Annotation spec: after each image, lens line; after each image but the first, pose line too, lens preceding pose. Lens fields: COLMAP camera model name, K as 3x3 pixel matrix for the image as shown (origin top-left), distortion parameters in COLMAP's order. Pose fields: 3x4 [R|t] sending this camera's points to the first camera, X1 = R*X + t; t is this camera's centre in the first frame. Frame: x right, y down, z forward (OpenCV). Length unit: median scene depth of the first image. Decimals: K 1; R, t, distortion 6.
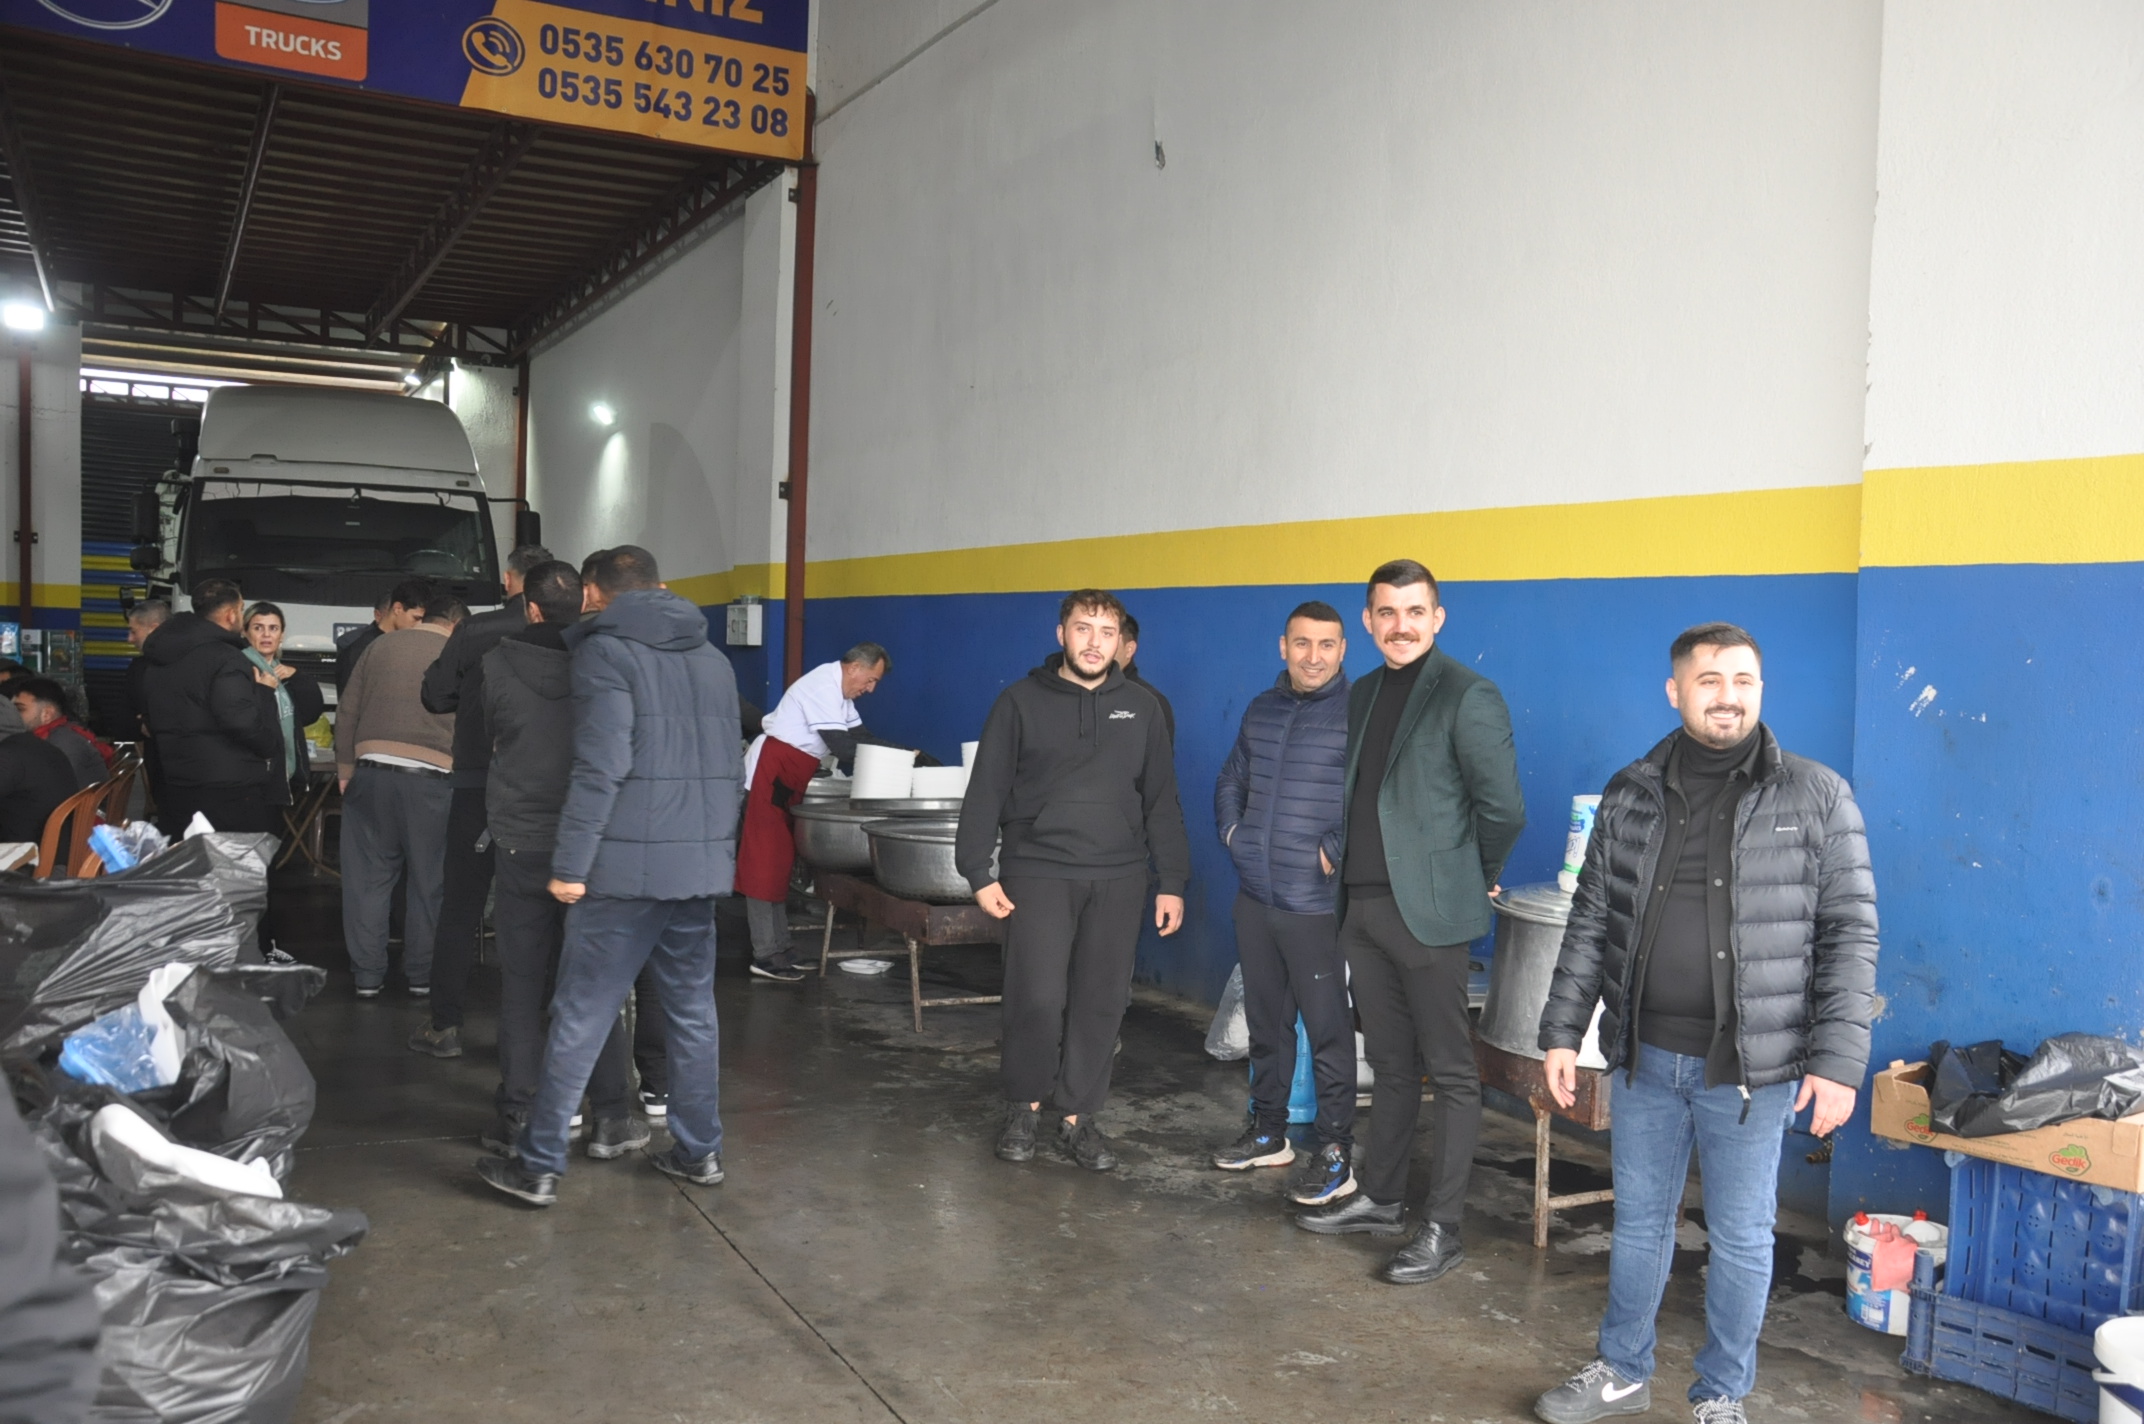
lens RADIAL K [[1755.3, 0, 1081.3], [0, 1755.3, 743.3], [0, 0, 1]] dist [-0.096941, 0.091141]
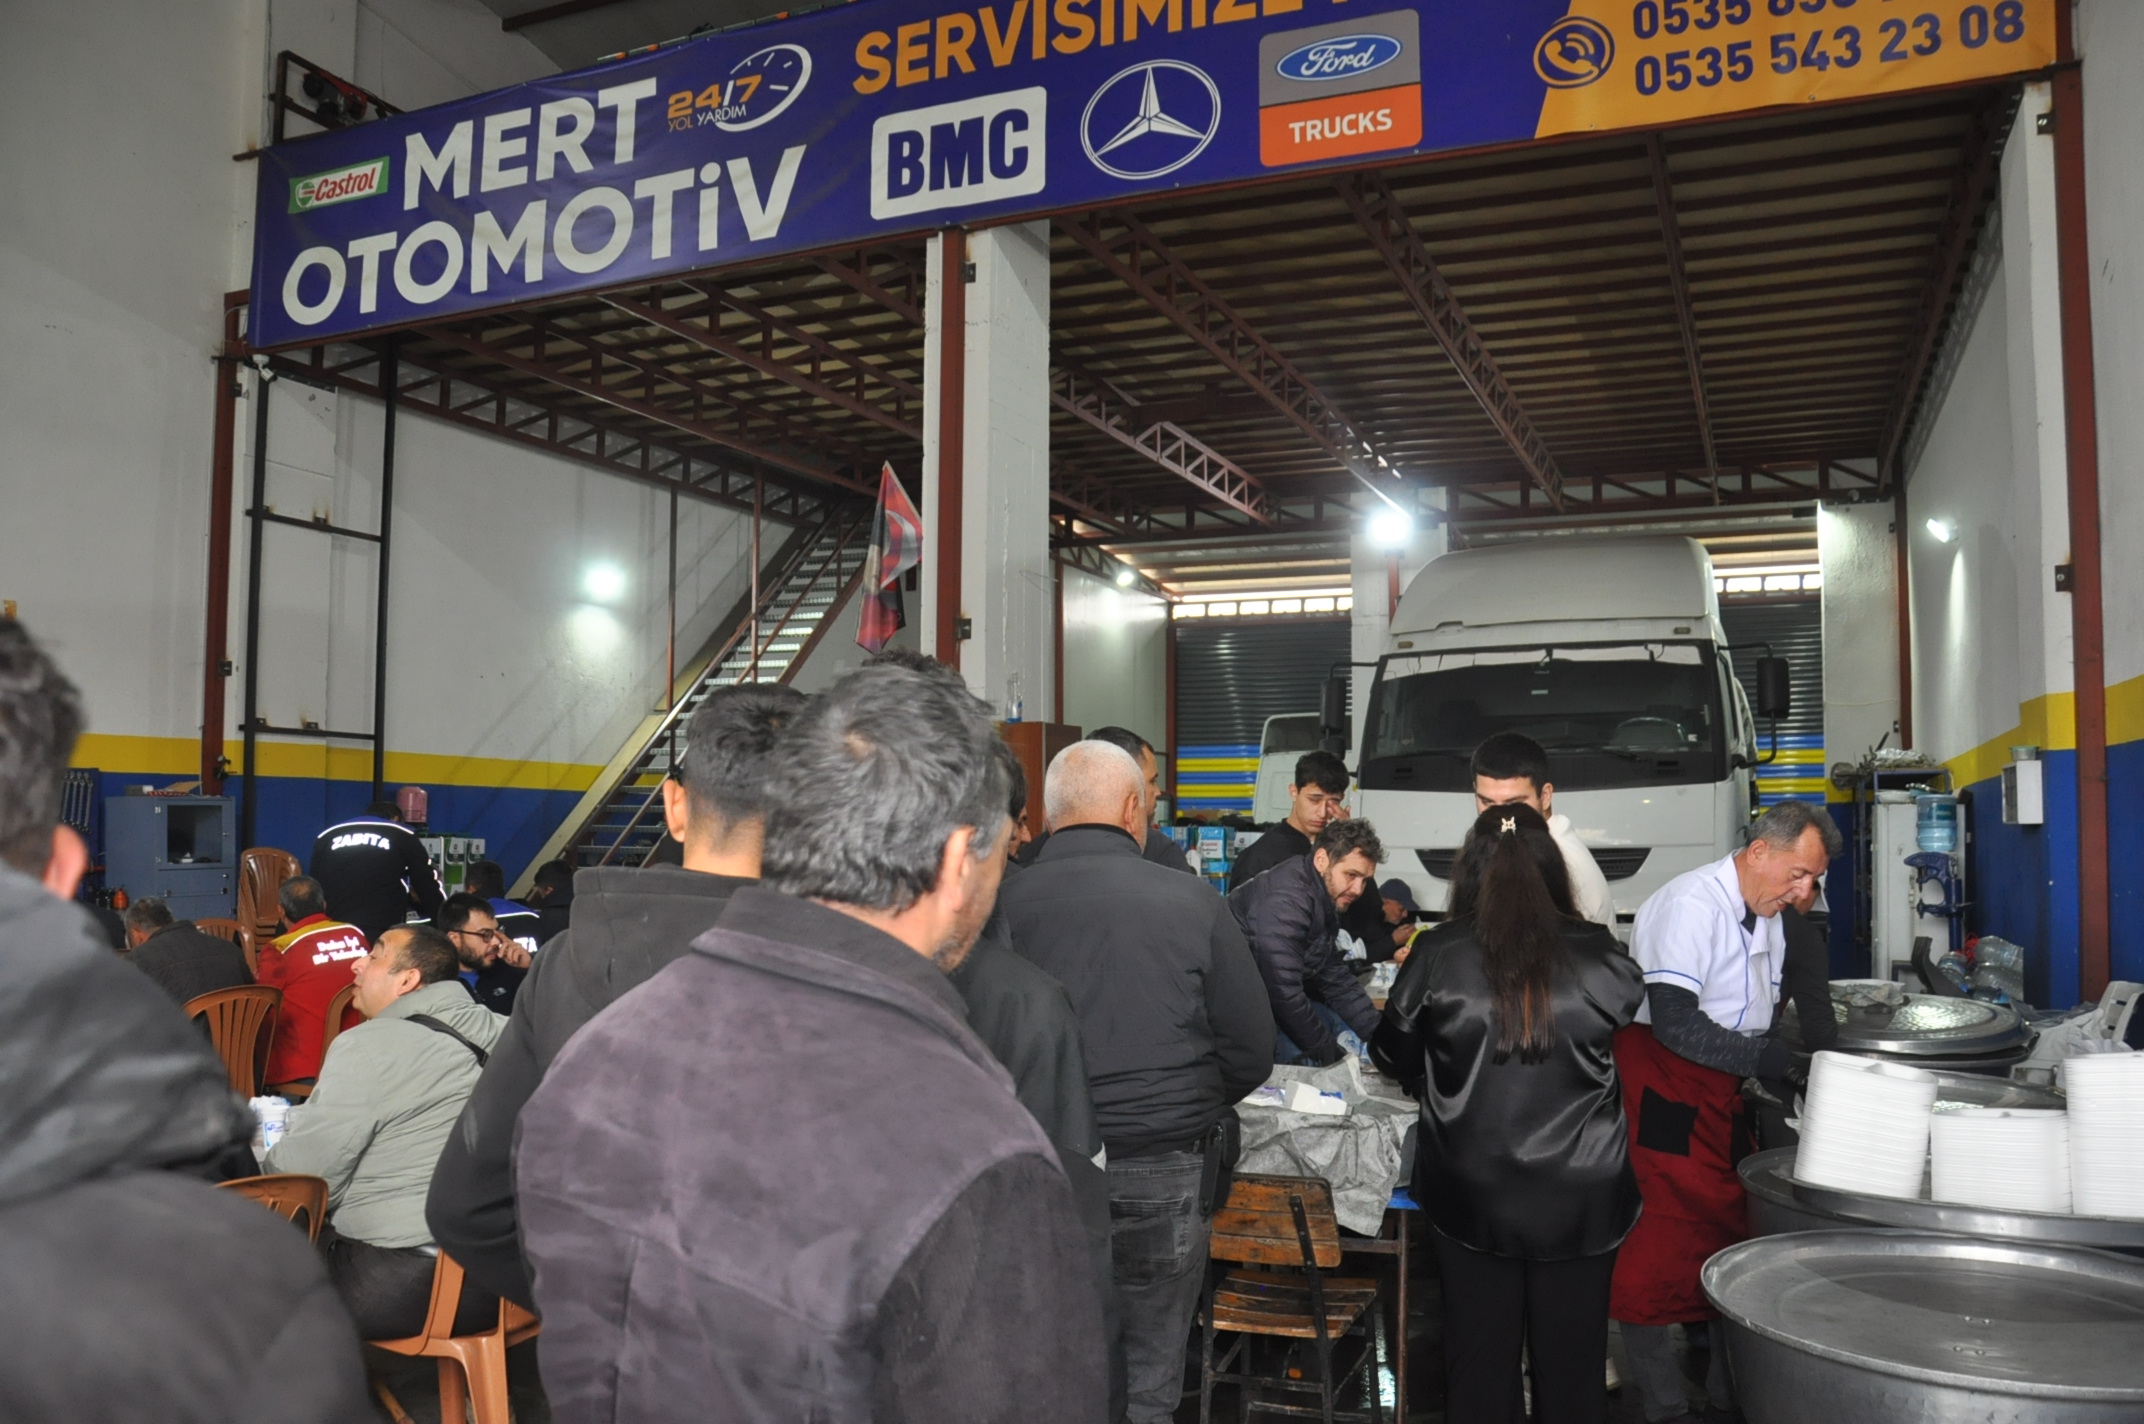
lens RADIAL K [[1653.2, 0, 1079.4], [0, 1653.2, 776.4], [0, 0, 1]] dist [-0.158867, 0.106566]
pose [[0.613995, -0.055525, -0.787355, 0.053984], [-0.016571, 0.996396, -0.083189, -0.019298], [0.789136, 0.064125, 0.610862, 0.361858]]
